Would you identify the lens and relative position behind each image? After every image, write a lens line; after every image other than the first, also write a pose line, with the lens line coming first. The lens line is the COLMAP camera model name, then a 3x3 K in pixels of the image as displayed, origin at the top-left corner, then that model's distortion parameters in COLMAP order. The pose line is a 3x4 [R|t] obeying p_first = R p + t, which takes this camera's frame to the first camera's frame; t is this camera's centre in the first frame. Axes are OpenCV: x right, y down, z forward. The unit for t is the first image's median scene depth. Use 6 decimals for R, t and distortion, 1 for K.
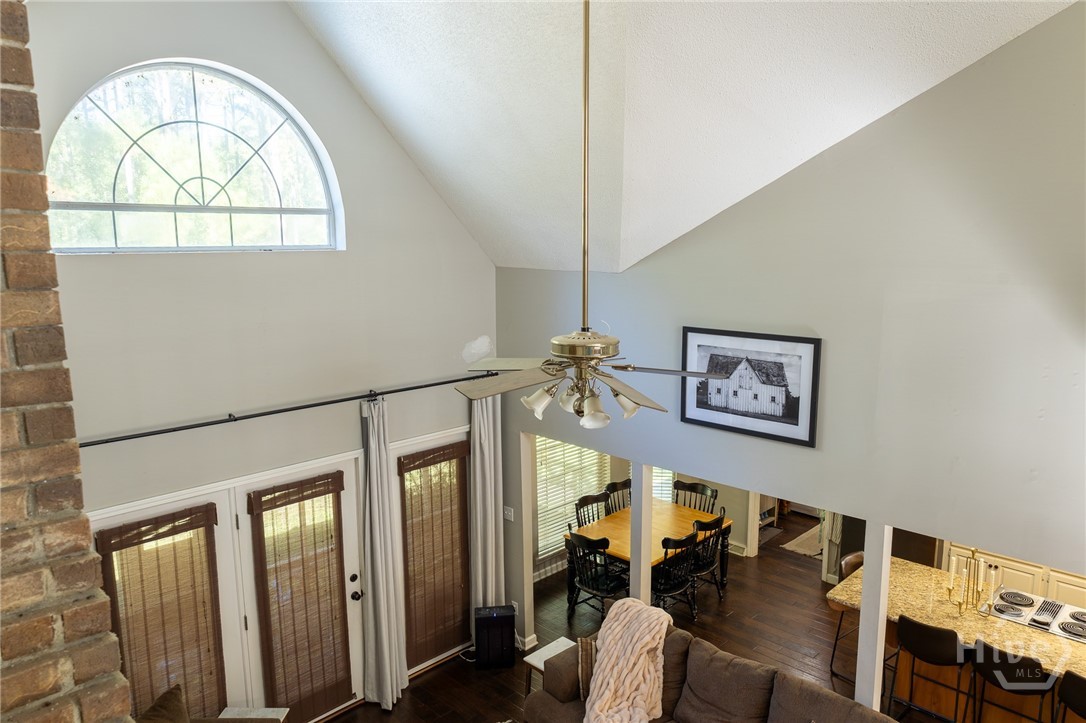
lens RADIAL K [[703.3, 0, 550.0], [0, 703.3, 366.0], [0, 0, 1]] dist [-0.001760, 0.000528]
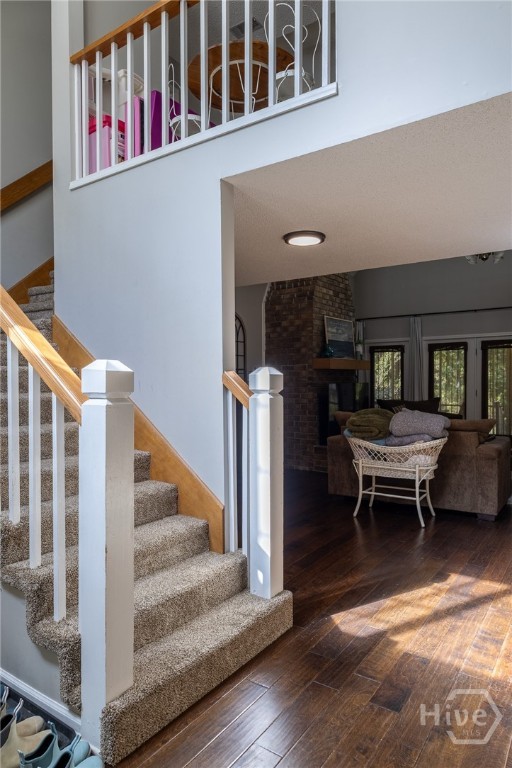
lens RADIAL K [[497.4, 0, 269.4], [0, 497.4, 382.1], [0, 0, 1]] dist [-0.001760, 0.000528]
pose [[0.184238, 0.013482, -0.982789, 1.309743], [-0.154295, 0.987905, -0.015373, 0.504841], [0.970695, 0.154472, 0.184089, -0.090871]]
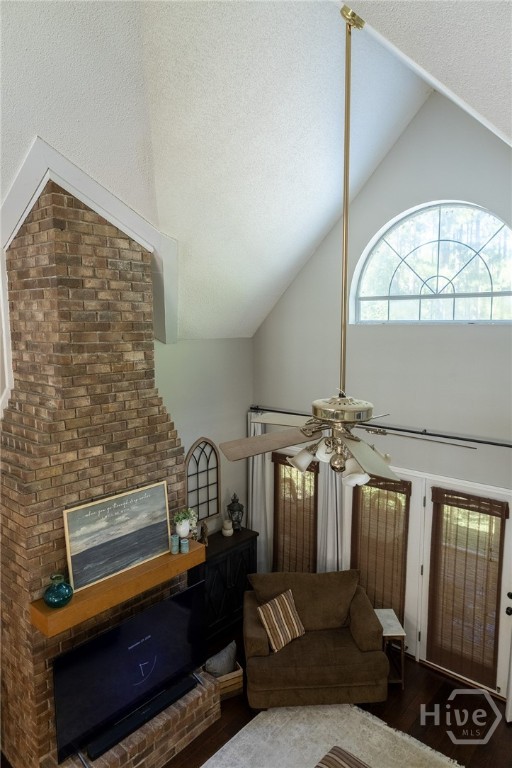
lens RADIAL K [[497.4, 0, 269.4], [0, 497.4, 382.1], [0, 0, 1]] dist [-0.001760, 0.000528]
pose [[0.068115, 0.126969, -0.989565, 0.578777], [-0.162047, 0.980106, 0.114601, -0.101803], [0.984429, 0.152551, 0.087335, 0.561304]]
